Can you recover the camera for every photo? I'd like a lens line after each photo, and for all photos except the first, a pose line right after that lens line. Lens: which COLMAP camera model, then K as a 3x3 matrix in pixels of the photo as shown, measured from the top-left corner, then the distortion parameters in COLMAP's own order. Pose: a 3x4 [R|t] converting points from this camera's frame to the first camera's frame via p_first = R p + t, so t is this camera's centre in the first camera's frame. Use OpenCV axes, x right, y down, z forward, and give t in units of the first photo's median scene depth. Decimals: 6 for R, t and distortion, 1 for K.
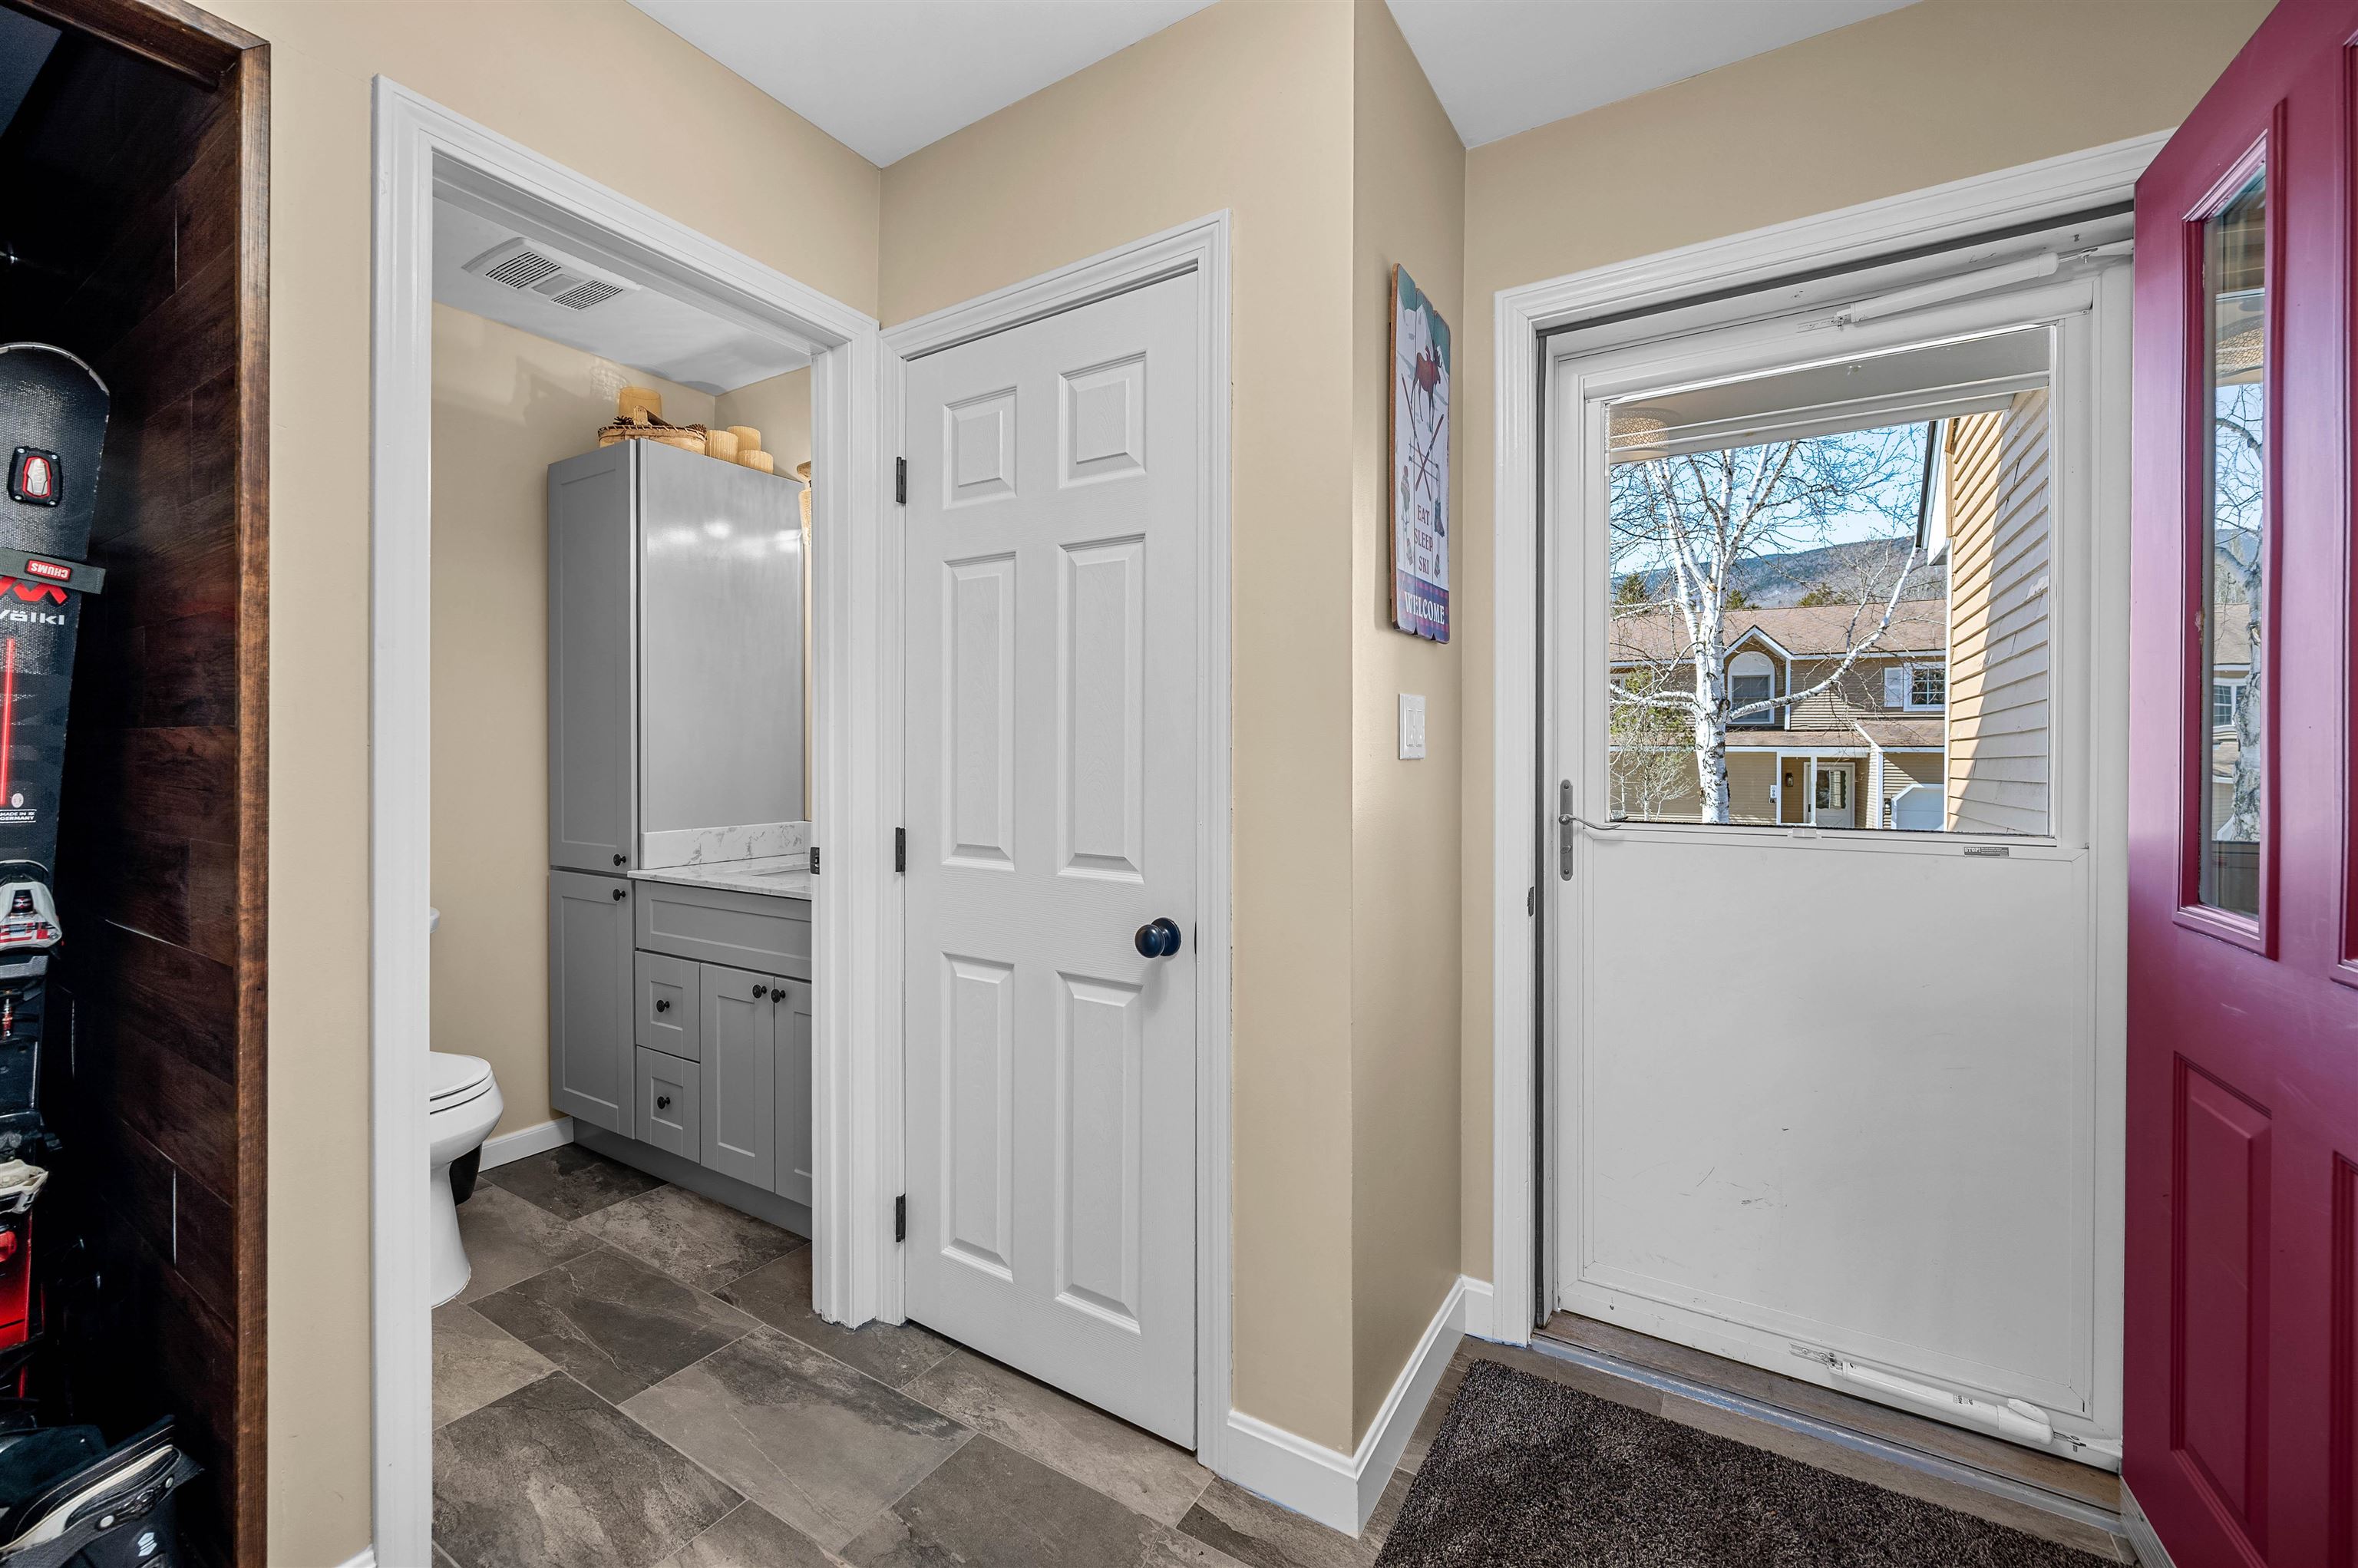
lens RADIAL K [[940.1, 0, 1188.2], [0, 940.1, 766.8], [0, 0, 1]] dist [0.001601, -0.000215]
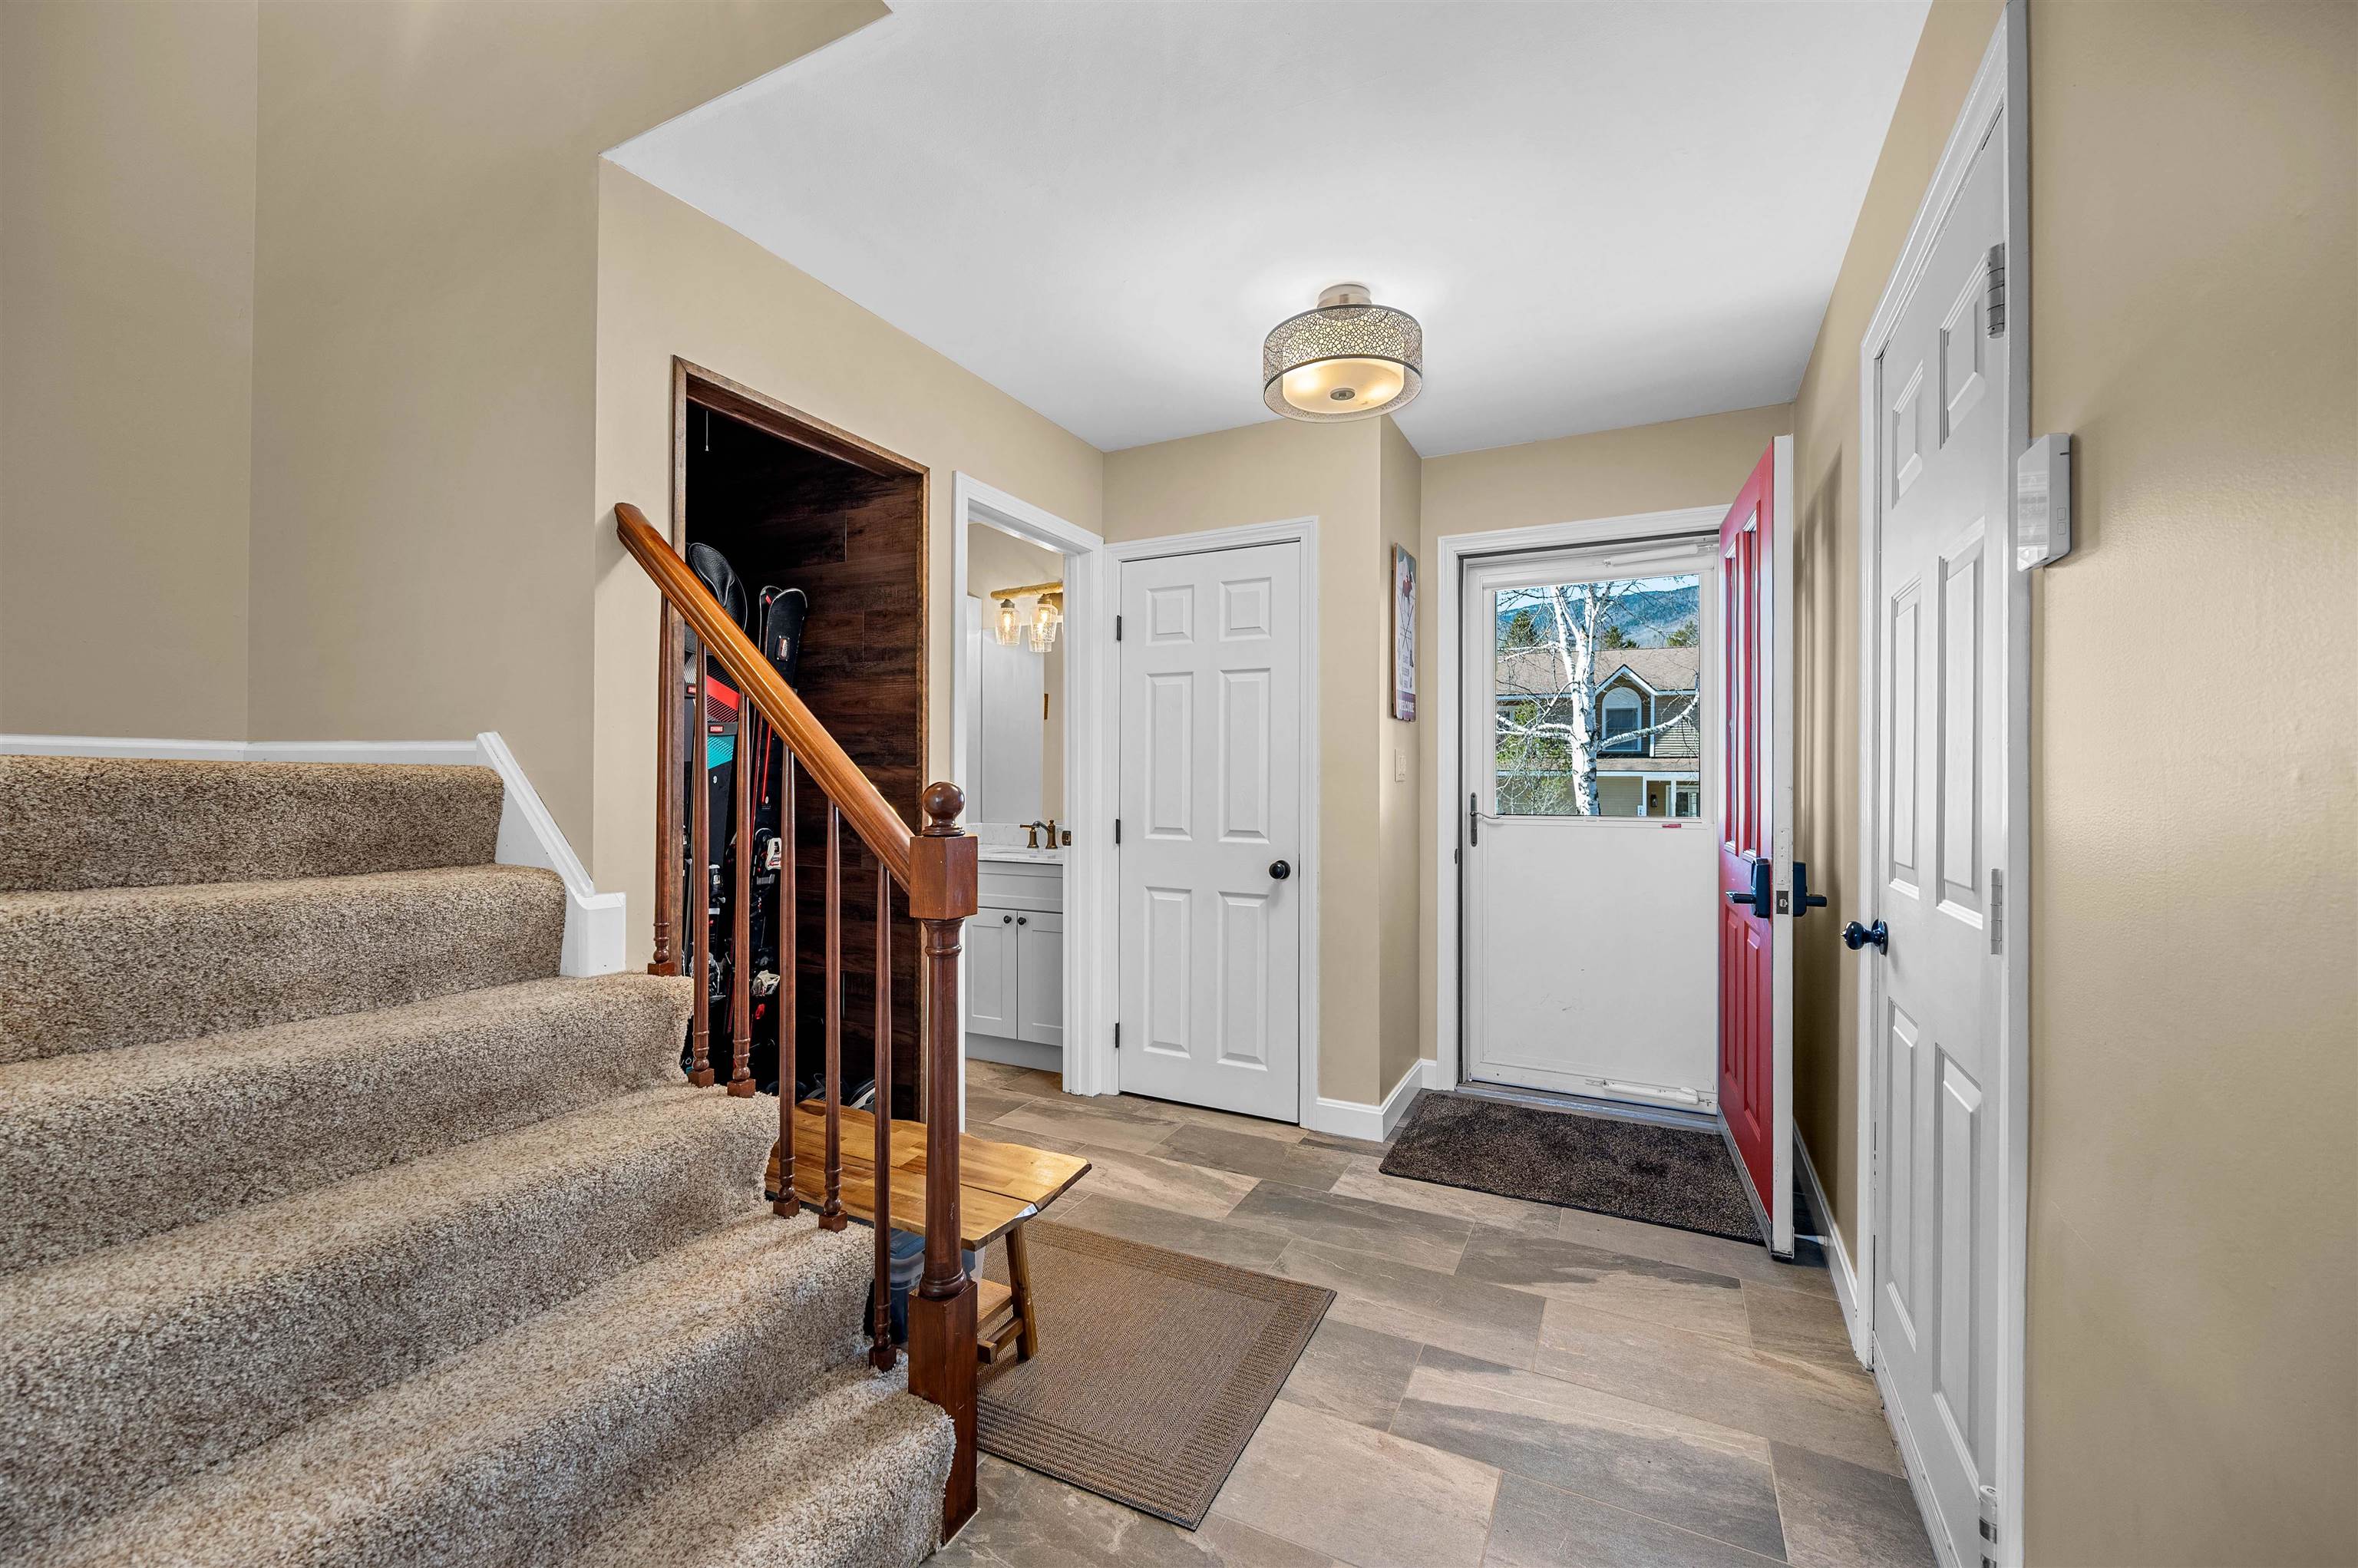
lens RADIAL K [[940.1, 0, 1173.1], [0, 940.1, 790.5], [0, 0, 1]] dist [0.001601, -0.000215]
pose [[0.996369, -0.001319, 0.085124, -0.346507], [0.001360, 0.999999, -0.000420, 0.010040], [-0.085124, 0.000534, 0.996370, -0.797586]]
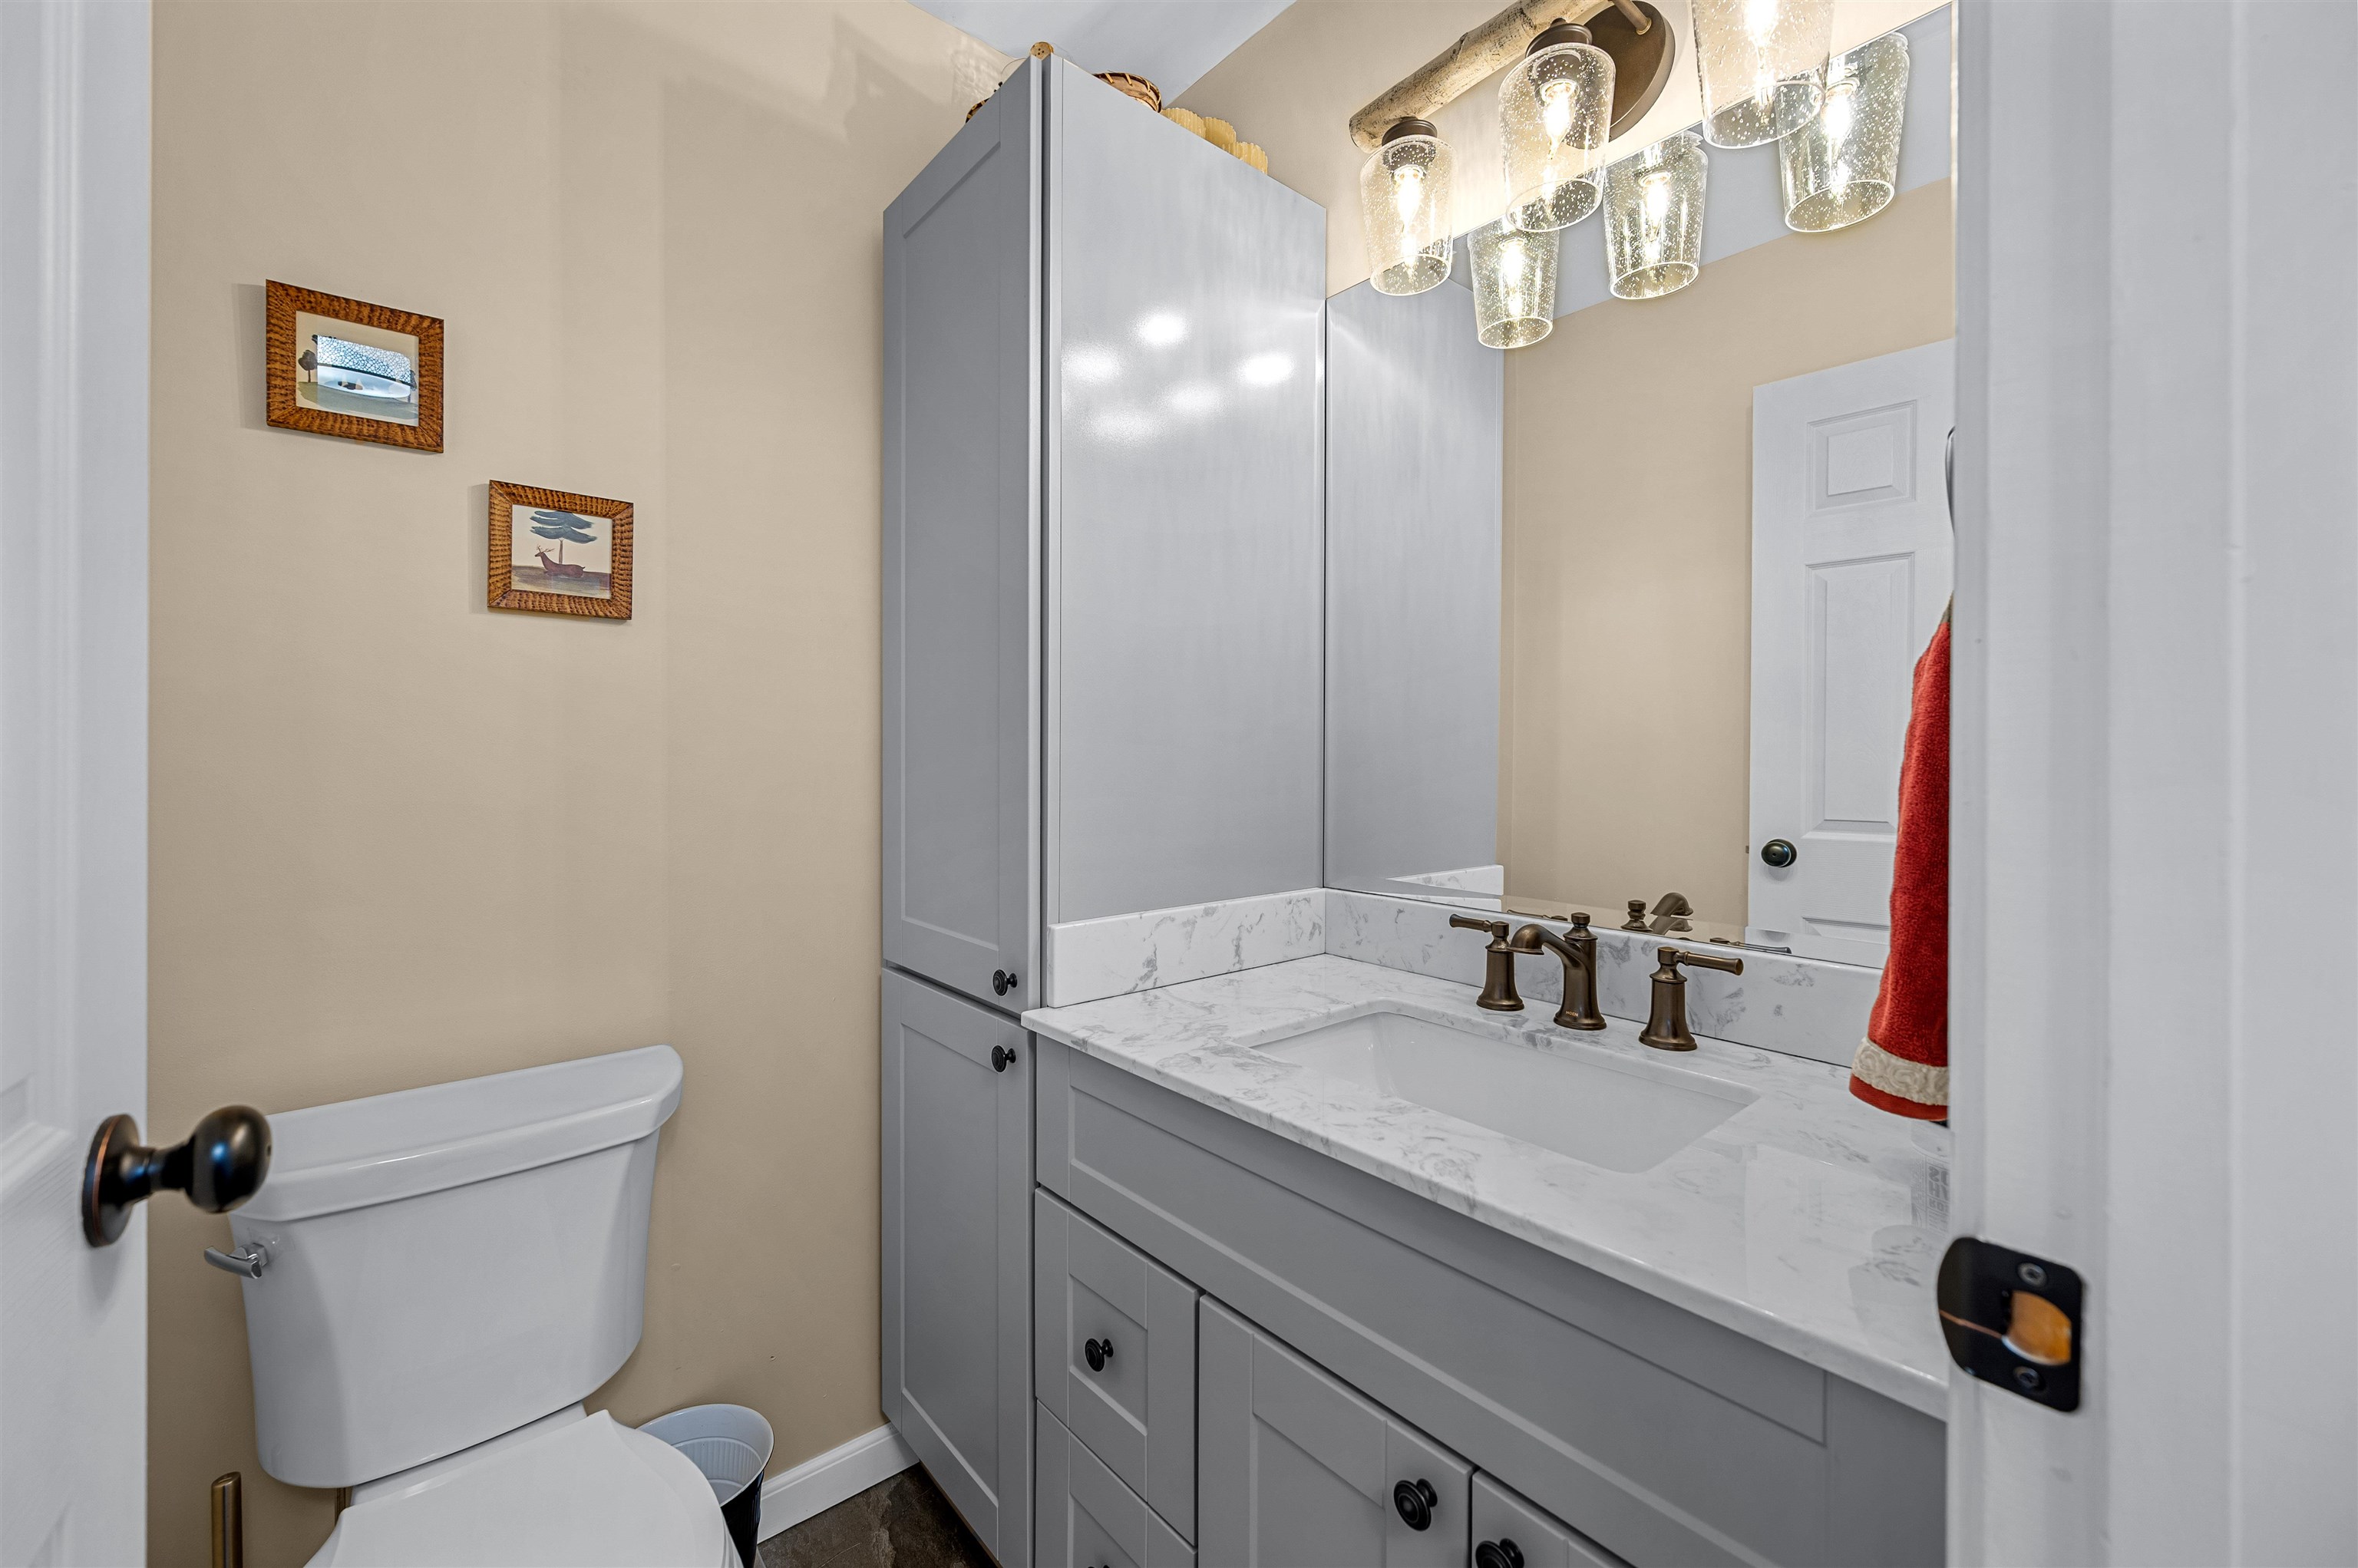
lens RADIAL K [[940.1, 0, 1184.8], [0, 940.1, 771.9], [0, 0, 1]] dist [0.001601, -0.000215]
pose [[0.950158, 0.002398, -0.311760, -0.485451], [-0.004168, 0.999979, -0.005012, -0.001412], [0.311741, 0.006061, 0.950148, 0.758708]]
